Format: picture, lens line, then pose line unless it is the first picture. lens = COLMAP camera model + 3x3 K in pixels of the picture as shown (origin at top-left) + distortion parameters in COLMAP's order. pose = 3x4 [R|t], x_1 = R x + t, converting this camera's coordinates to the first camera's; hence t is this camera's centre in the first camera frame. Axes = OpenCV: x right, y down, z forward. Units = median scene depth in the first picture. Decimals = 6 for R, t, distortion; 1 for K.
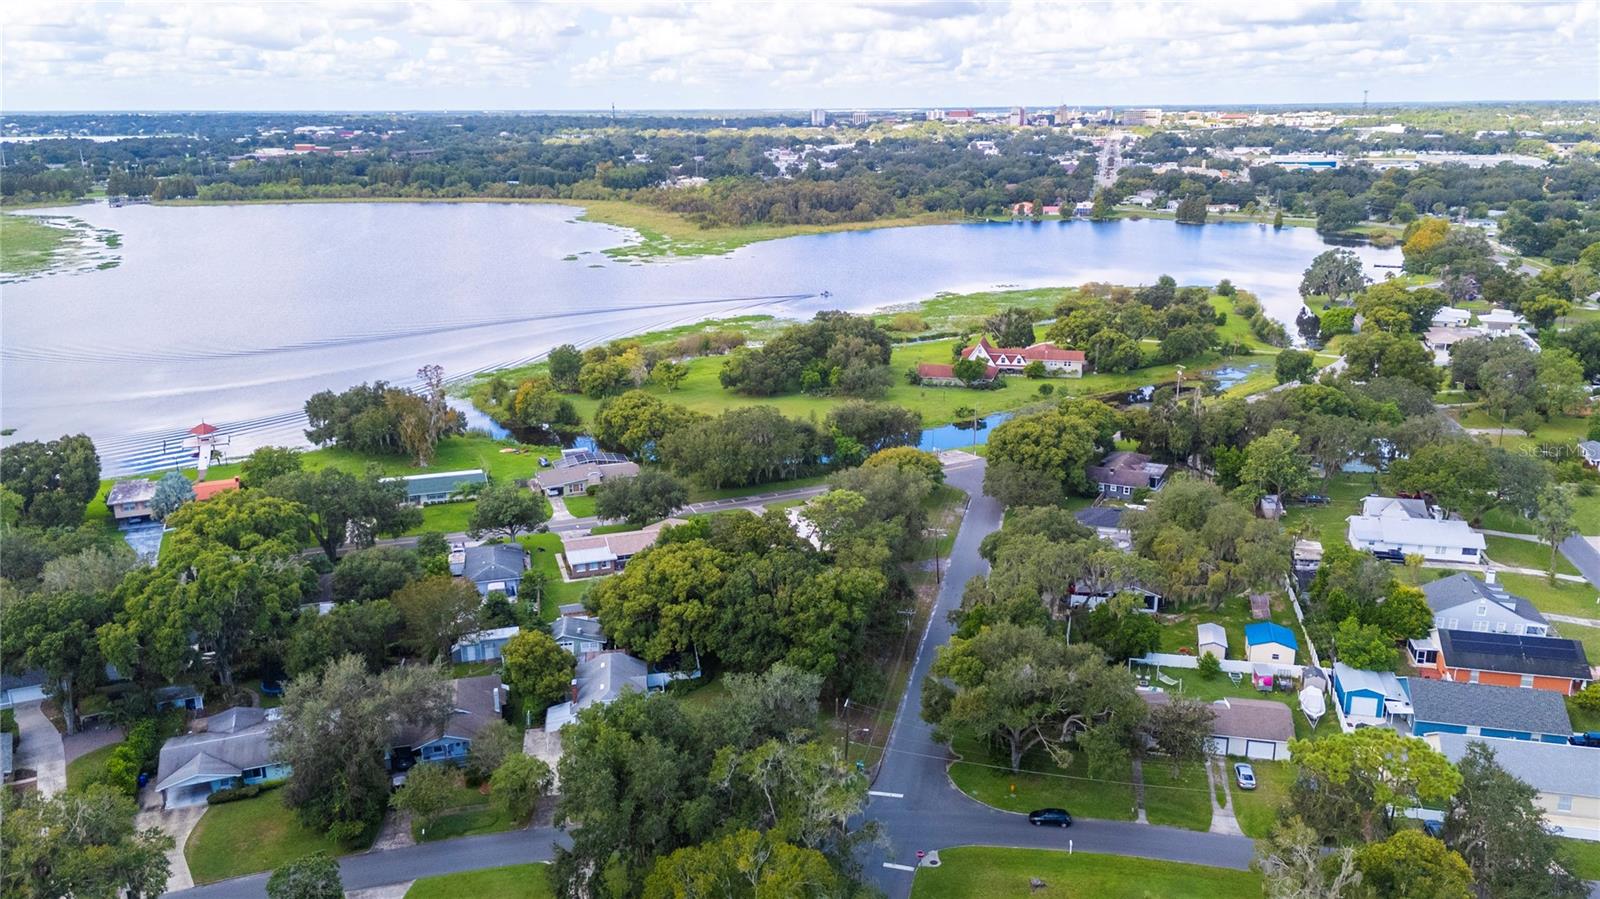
lens RADIAL K [[1213.1, 0, 823.2], [0, 1213.1, 449.7], [0, 0, 1]] dist [0.079342, -0.081621]
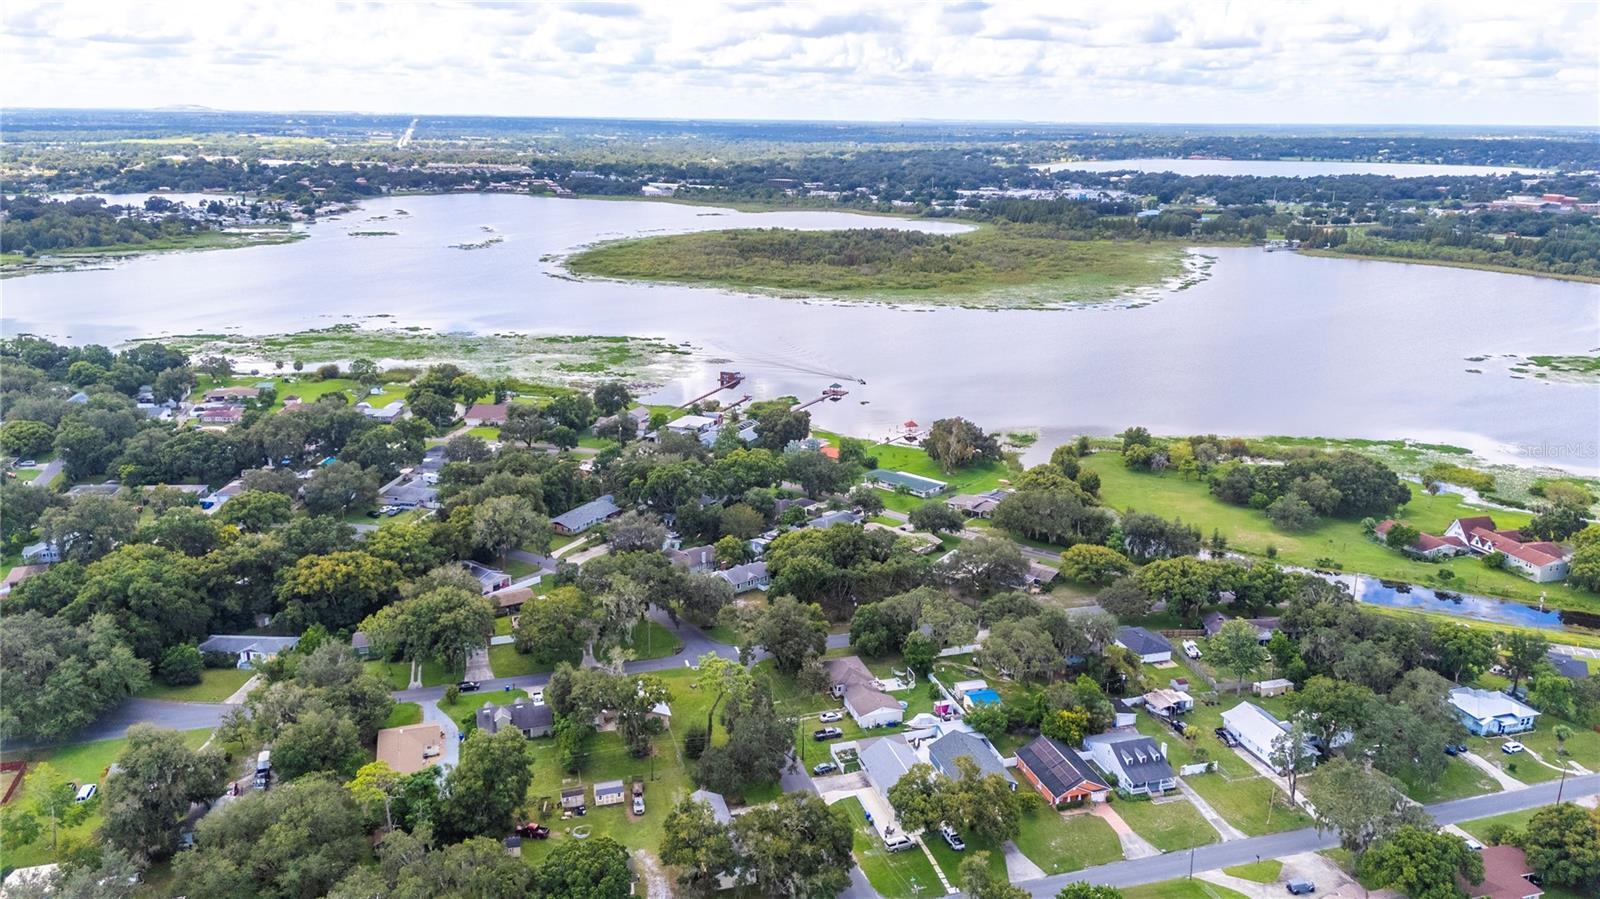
lens RADIAL K [[1177.7, 0, 800.0], [0, 1177.7, 449.5], [0, 0, 1]] dist [0.075515, -0.075142]
pose [[0.490491, 0.248492, -0.835267, 0.801527], [-0.250158, 0.958292, 0.138192, -0.167993], [0.834769, 0.141167, 0.532196, -0.024416]]
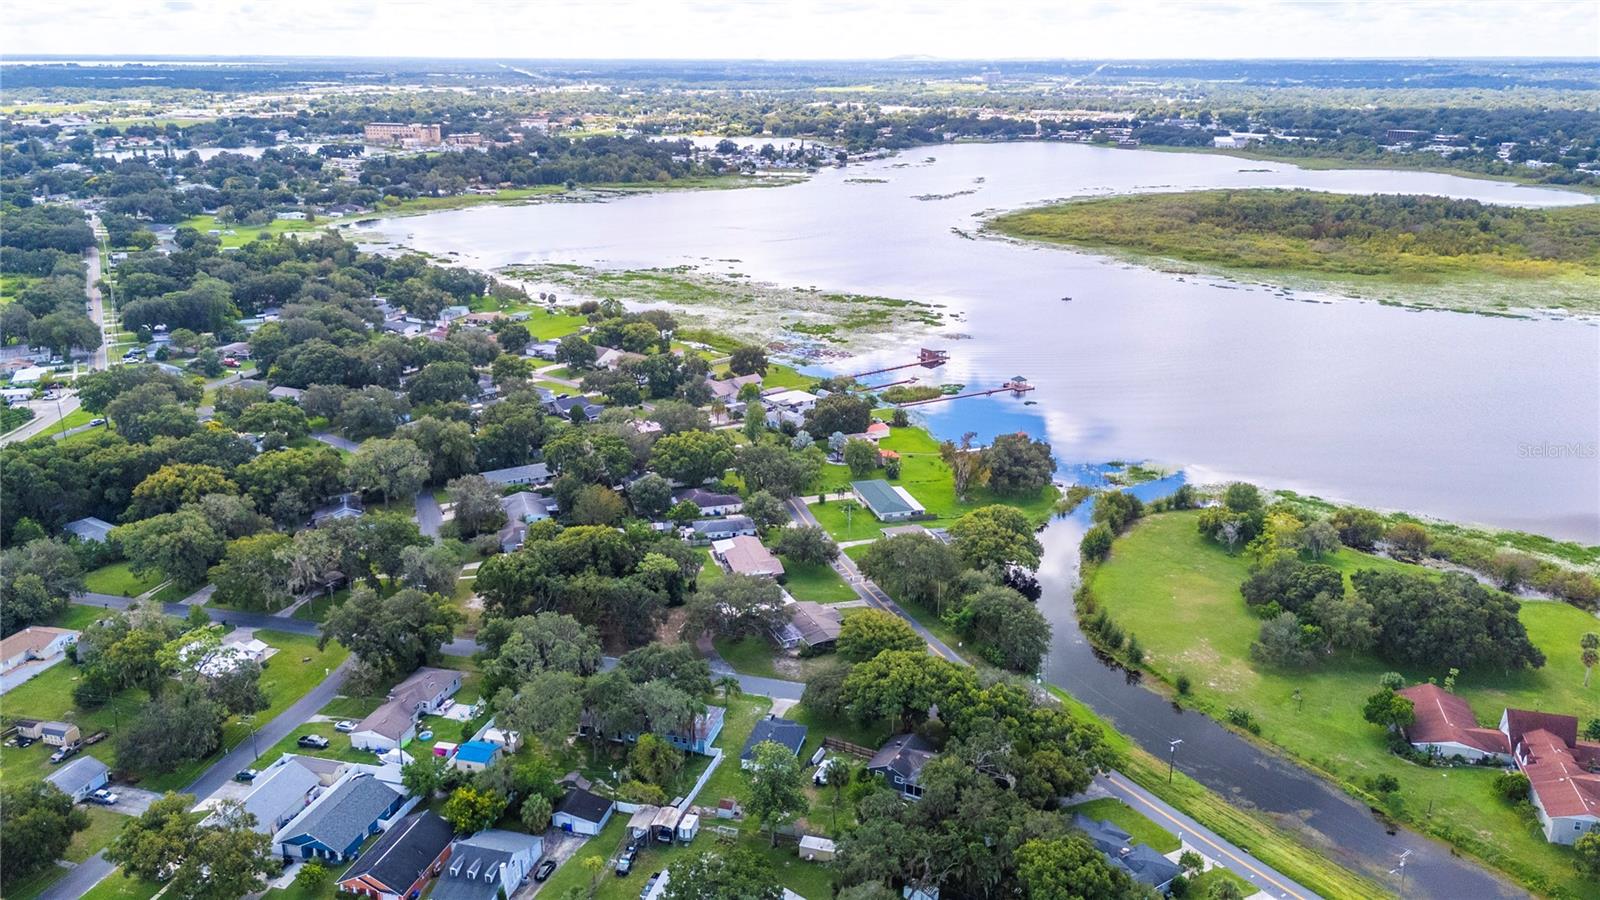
lens RADIAL K [[1210.3, 0, 800.0], [0, 1210.3, 450.0], [0, 0, 1]] dist [0.084544, -0.091195]
pose [[-0.045961, 0.314867, -0.948022, 0.839275], [-0.272578, 0.909059, 0.315141, -0.366680], [0.961035, 0.272895, 0.044044, 0.663460]]
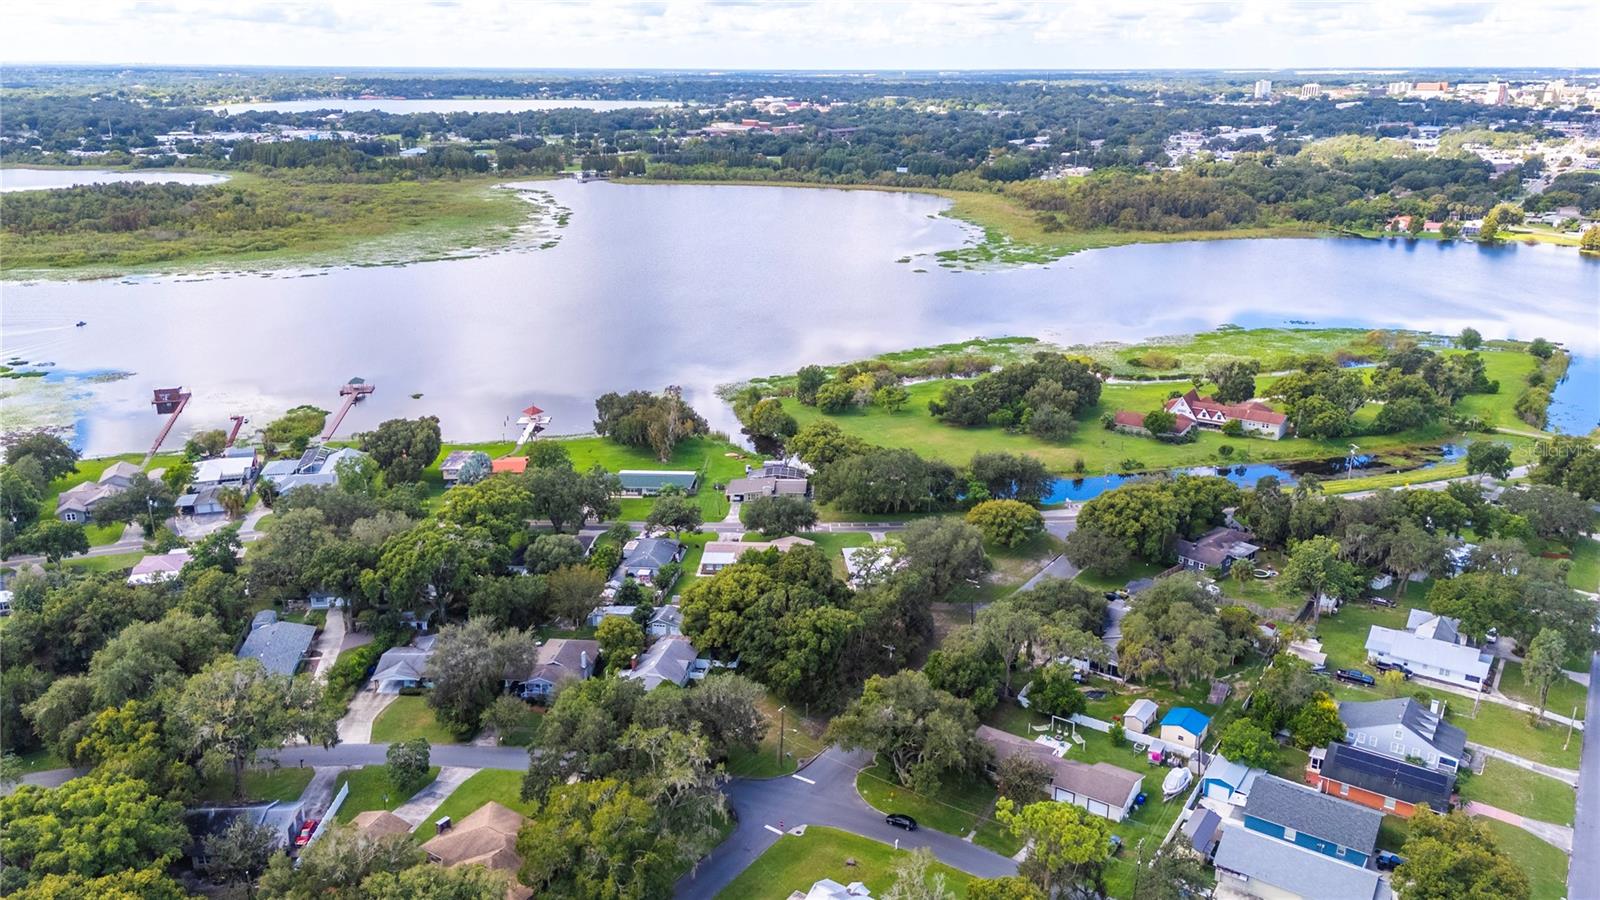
lens RADIAL K [[1196.0, 0, 809.3], [0, 1196.0, 452.5], [0, 0, 1]] dist [0.085186, -0.095829]
pose [[0.933073, 0.118672, -0.339546, 0.218167], [-0.105904, 0.992800, 0.055963, -0.073603], [0.343742, -0.016258, 0.938923, -0.121693]]
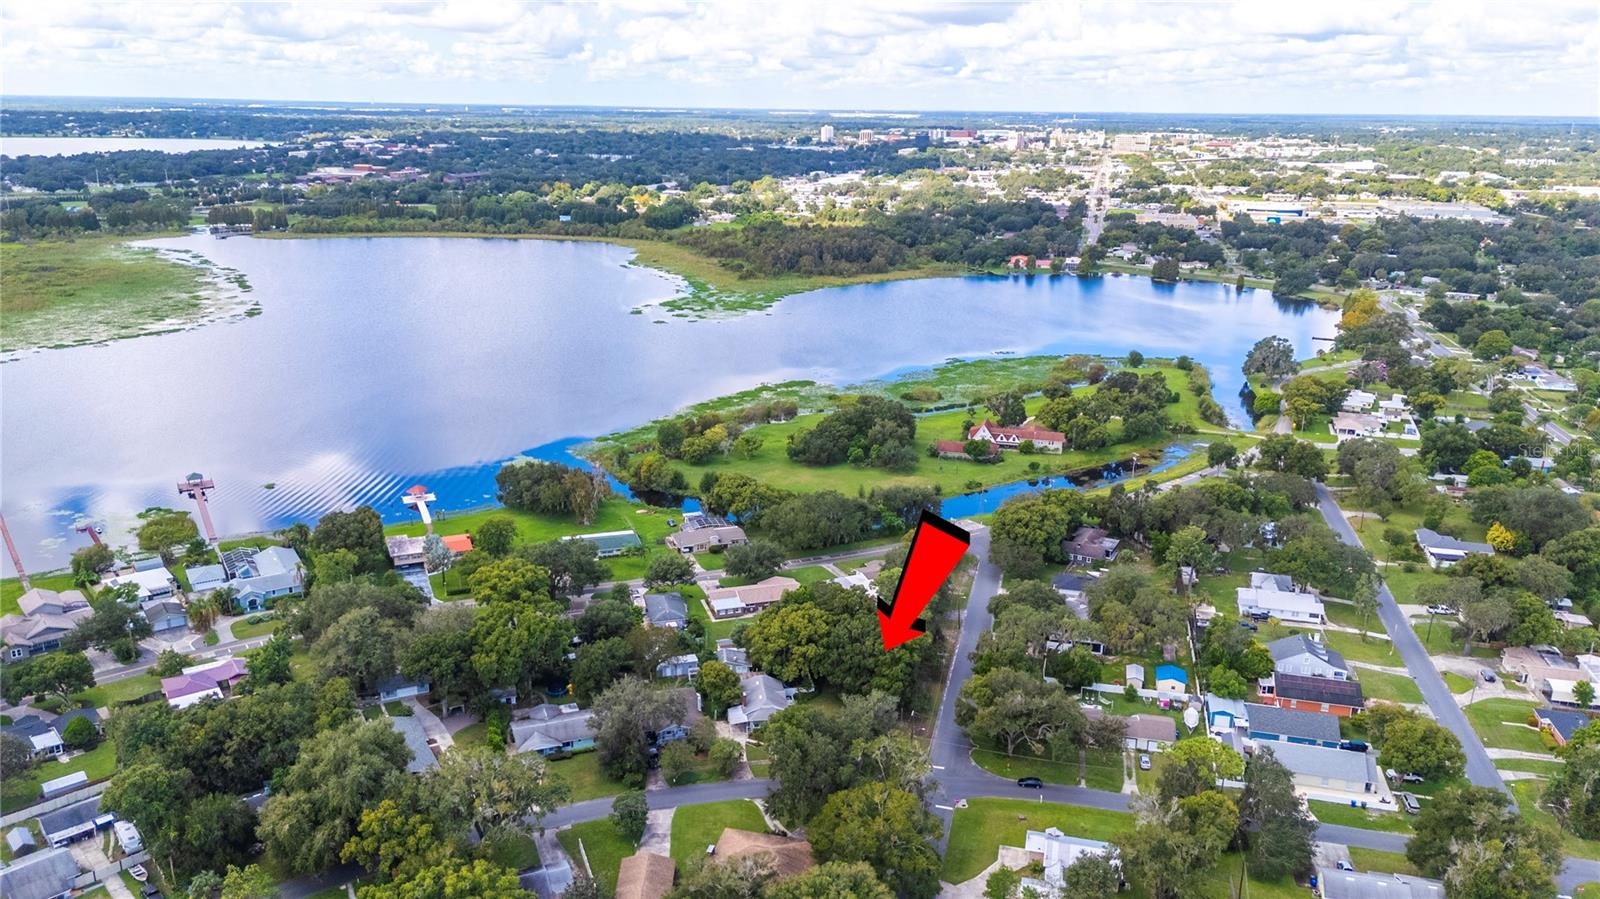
lens RADIAL K [[1168.3, 0, 811.2], [0, 1168.3, 452.2], [0, 0, 1]] dist [0.096239, -0.132626]
pose [[0.999720, 0.022799, -0.006308, -0.055602], [-0.022720, 0.999666, 0.012328, -0.080760], [0.006587, -0.012181, 0.999904, -0.297539]]
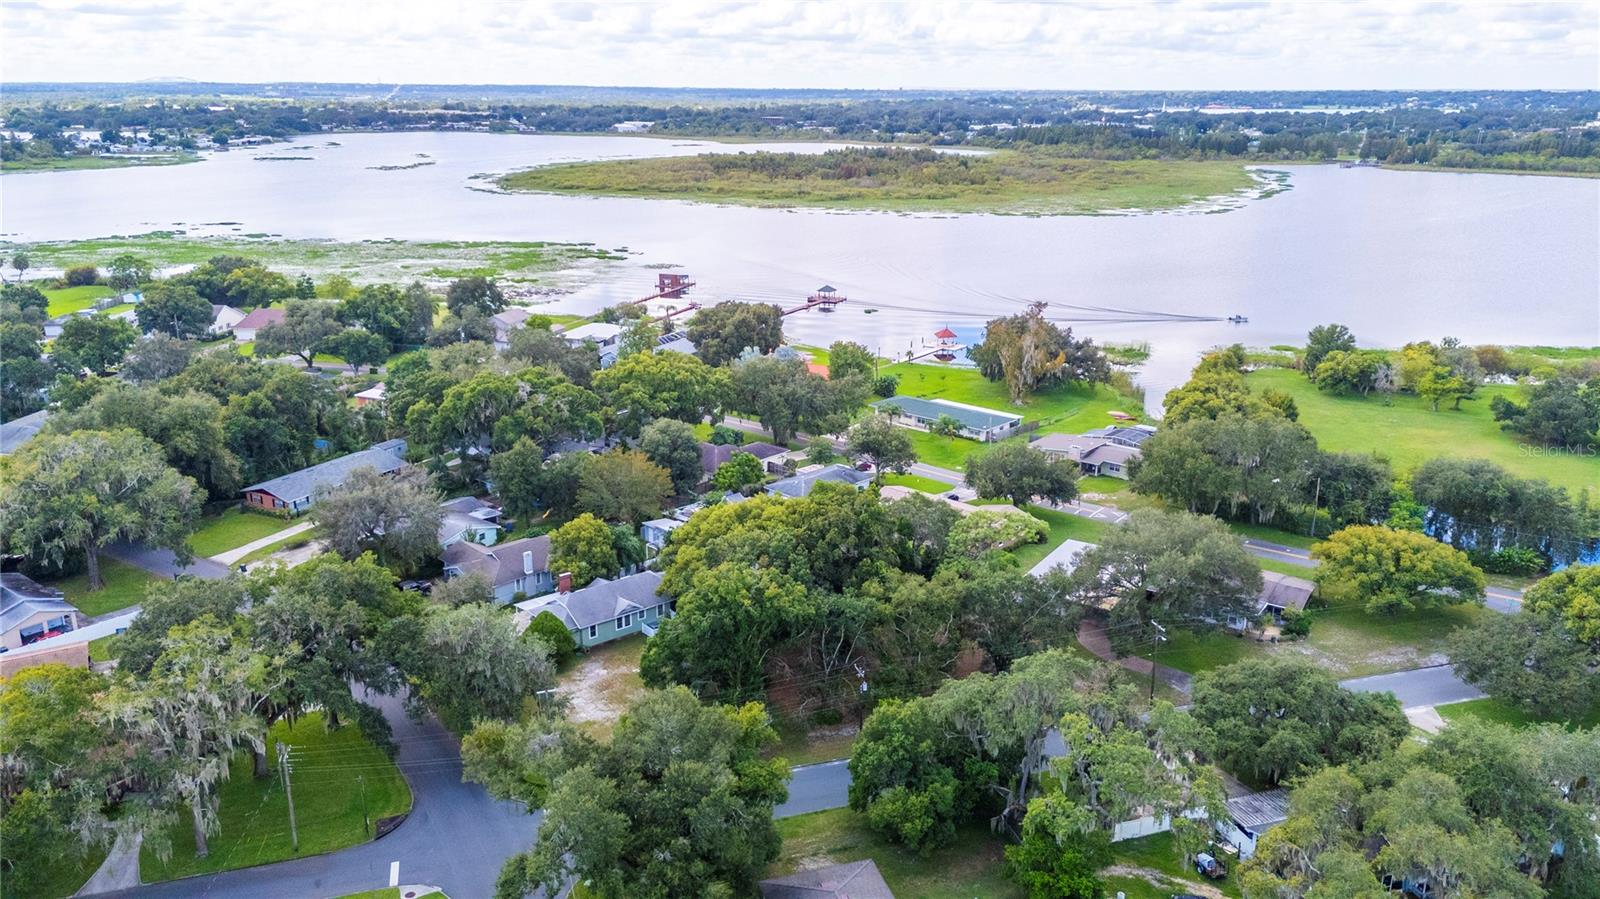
lens RADIAL K [[1177.7, 0, 800.0], [0, 1177.7, 449.5], [0, 0, 1]] dist [0.075515, -0.075142]
pose [[0.492922, 0.262345, -0.829580, 0.327118], [-0.242676, 0.957077, 0.158470, -0.051209], [0.835546, 0.123206, 0.535429, 0.320038]]
